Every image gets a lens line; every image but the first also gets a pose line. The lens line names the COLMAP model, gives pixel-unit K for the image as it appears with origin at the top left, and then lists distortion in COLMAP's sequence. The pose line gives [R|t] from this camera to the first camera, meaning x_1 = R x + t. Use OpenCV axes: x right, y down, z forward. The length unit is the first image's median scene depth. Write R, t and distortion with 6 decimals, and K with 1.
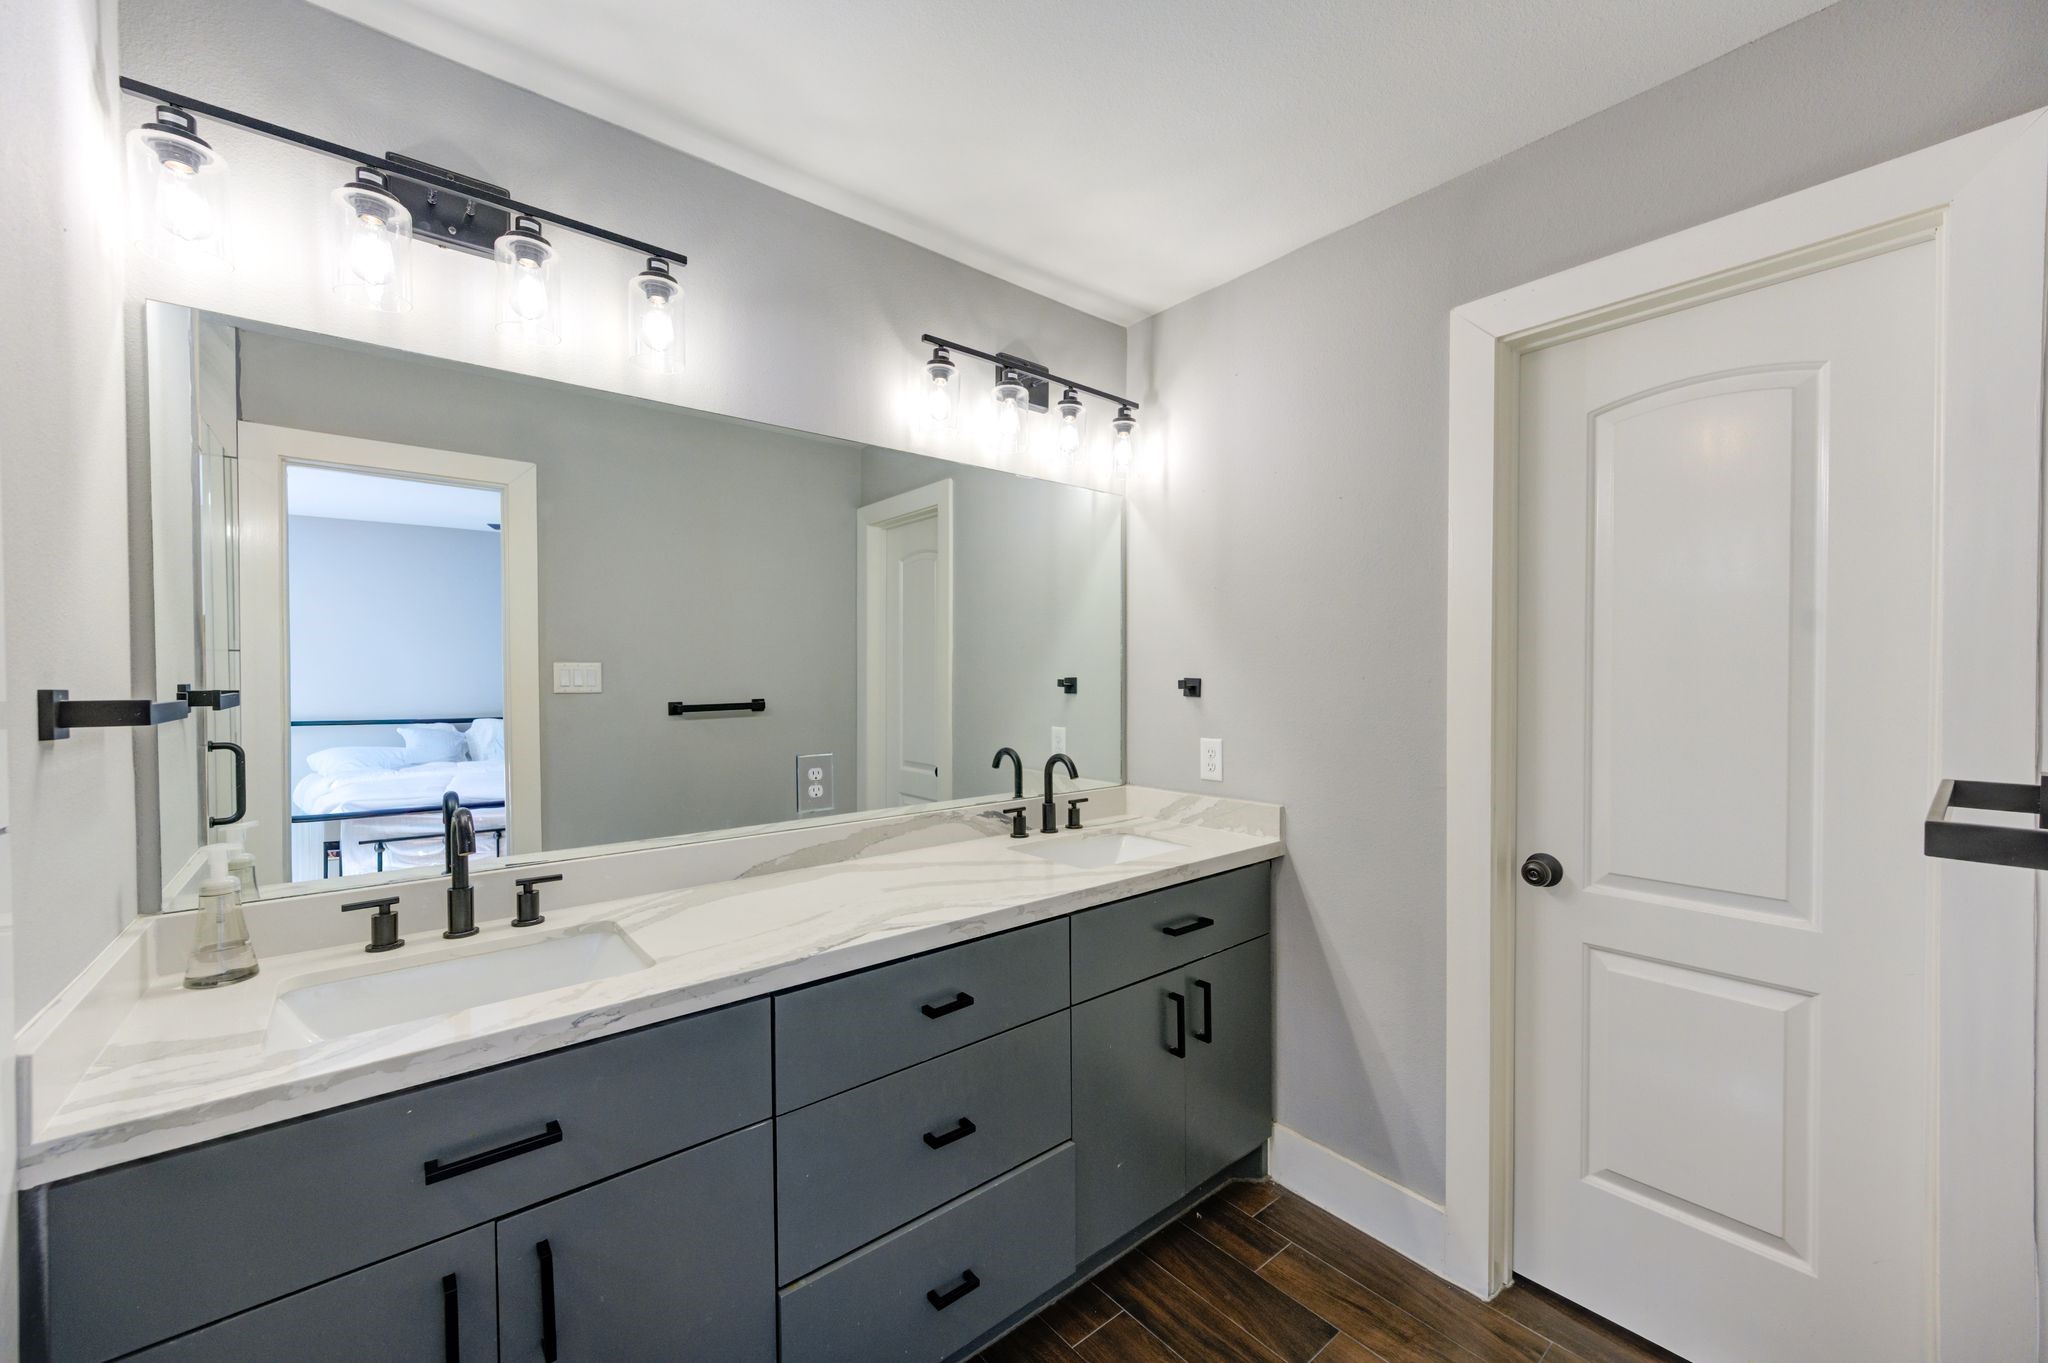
lens RADIAL K [[804.9, 0, 1032.7], [0, 804.9, 689.2], [0, 0, 1]] dist [0.001577, -0.000275]
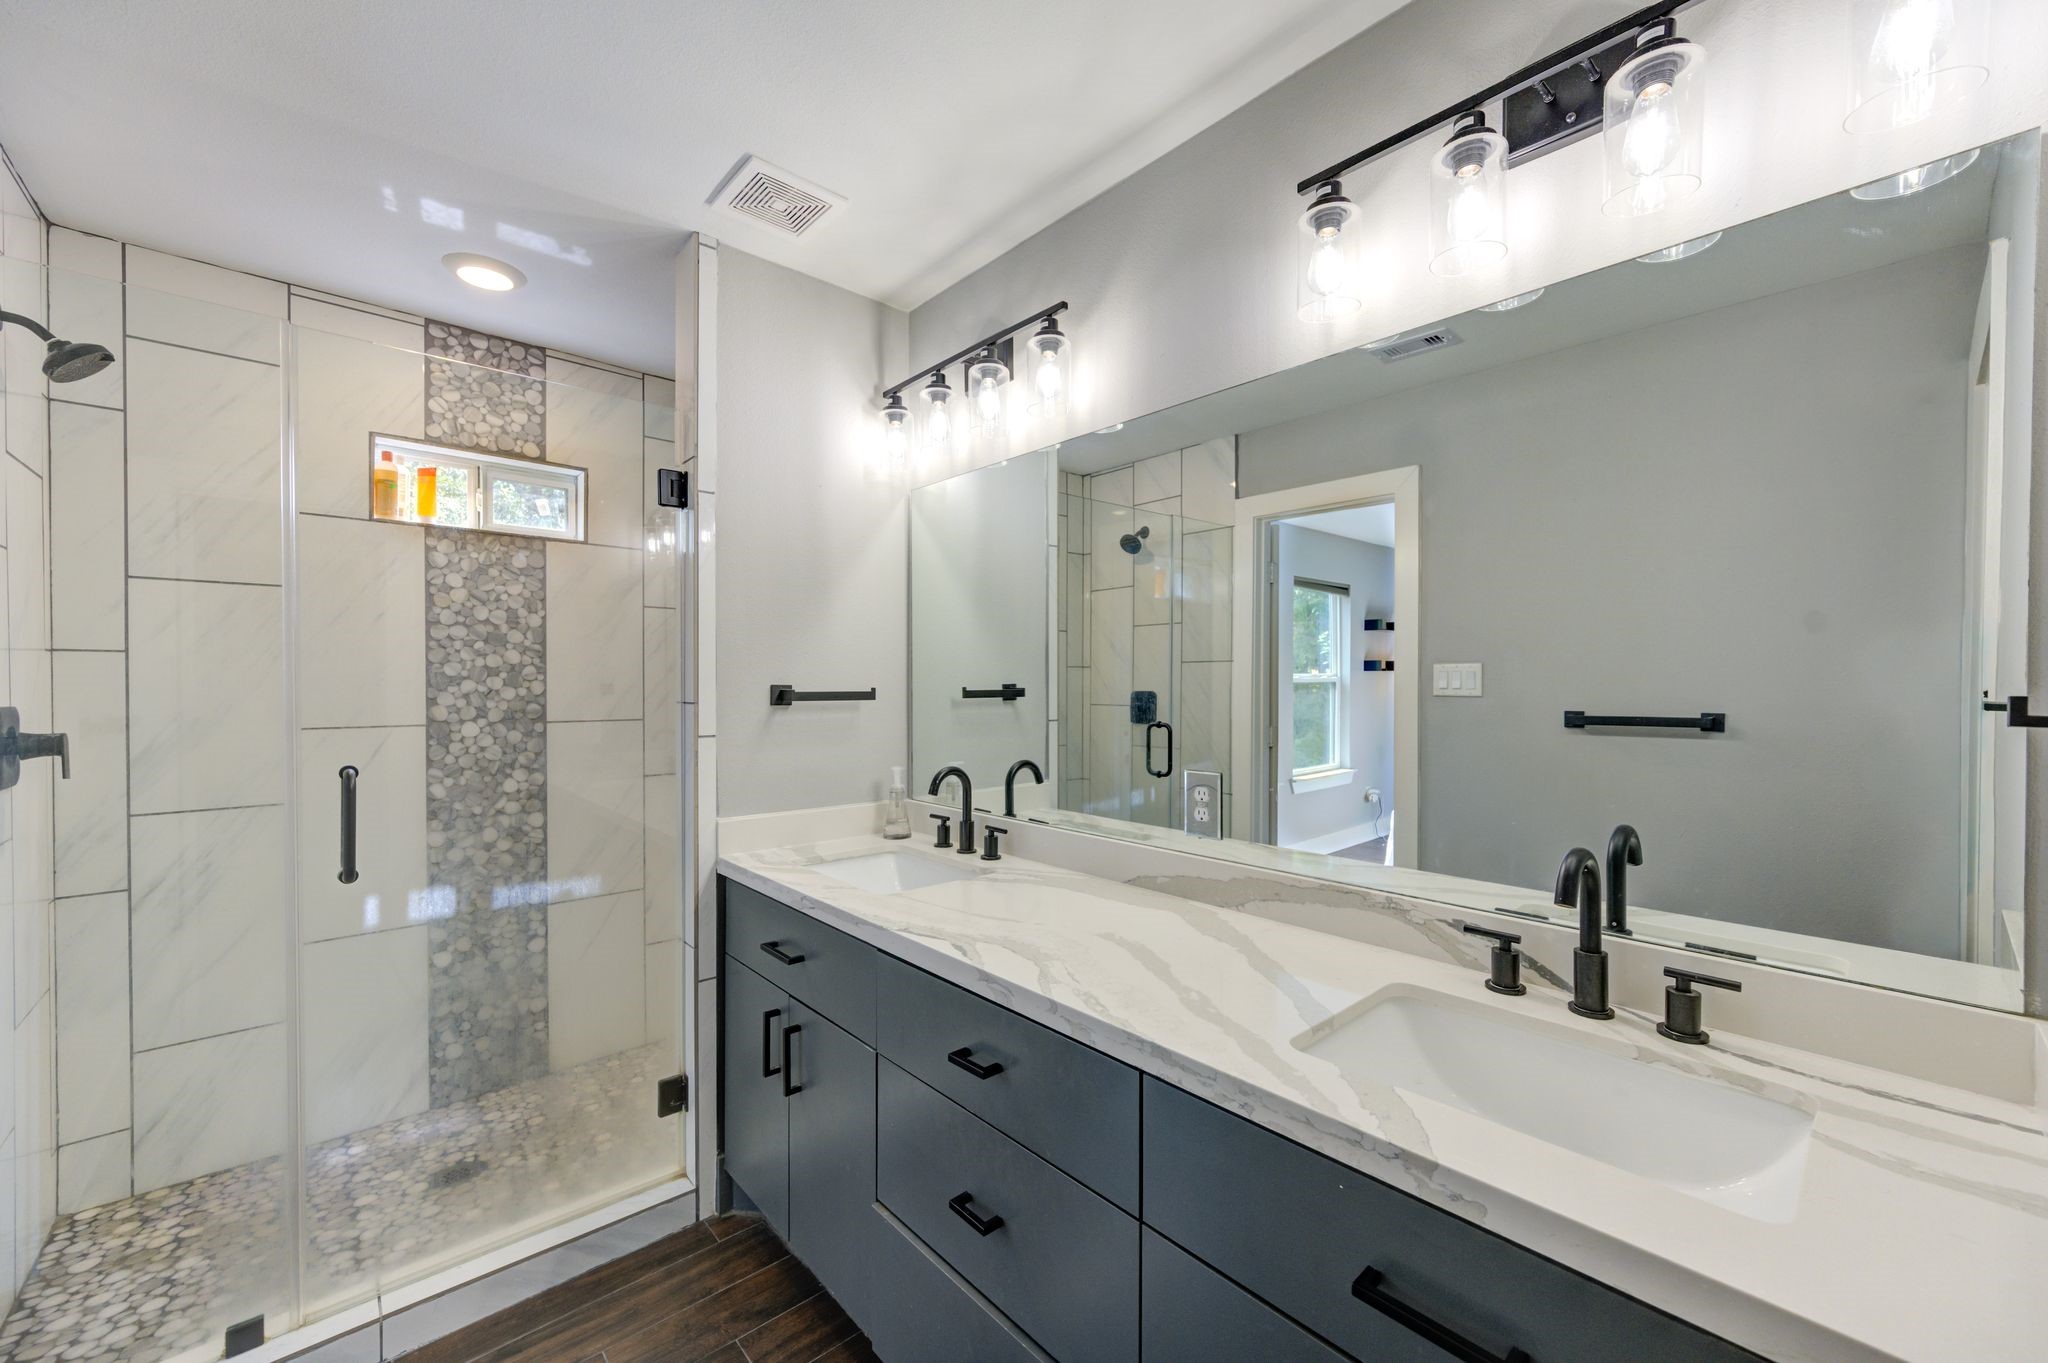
lens RADIAL K [[804.9, 0, 1032.7], [0, 804.9, 689.2], [0, 0, 1]] dist [0.001577, -0.000275]
pose [[0.024970, 0.015300, -0.999571, 0.593759], [-0.015721, 0.999765, 0.014911, -0.016945], [0.999565, 0.015342, 0.025205, 0.815685]]
